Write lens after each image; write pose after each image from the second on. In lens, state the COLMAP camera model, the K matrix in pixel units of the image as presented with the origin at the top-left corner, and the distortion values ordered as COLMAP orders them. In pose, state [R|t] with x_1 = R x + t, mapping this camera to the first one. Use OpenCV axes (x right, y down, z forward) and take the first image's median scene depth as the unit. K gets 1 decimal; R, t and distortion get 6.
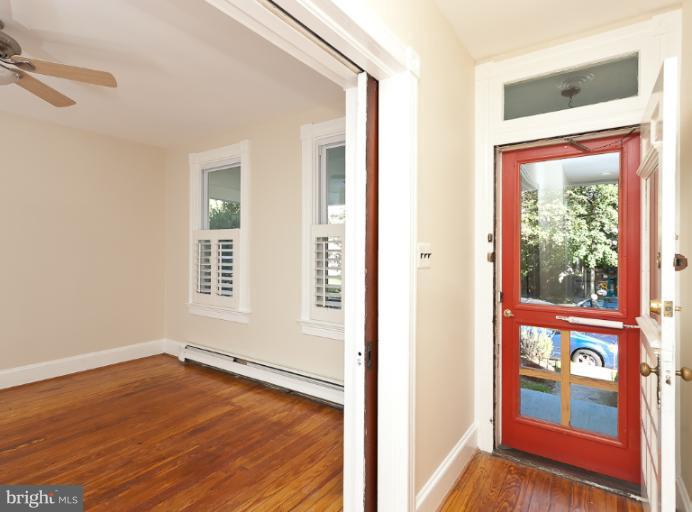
lens RADIAL K [[369.2, 0, 346.0], [0, 369.2, 256.0], [0, 0, 1]] dist [0.000137, 0.001791]
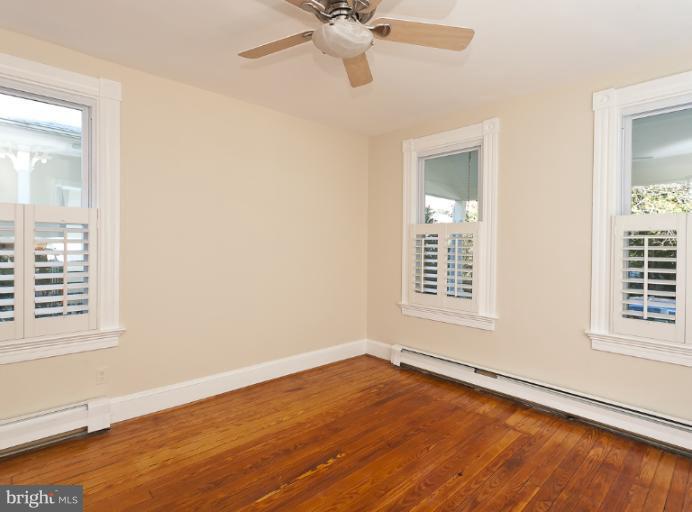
lens RADIAL K [[364.8, 0, 346.0], [0, 364.8, 256.0], [0, 0, 1]] dist [0.001280, 0.000471]
pose [[0.979015, 0.012840, -0.203384, -0.474875], [-0.010544, 0.999868, 0.012368, 0.000621], [0.203516, -0.009964, 0.979021, 0.099310]]
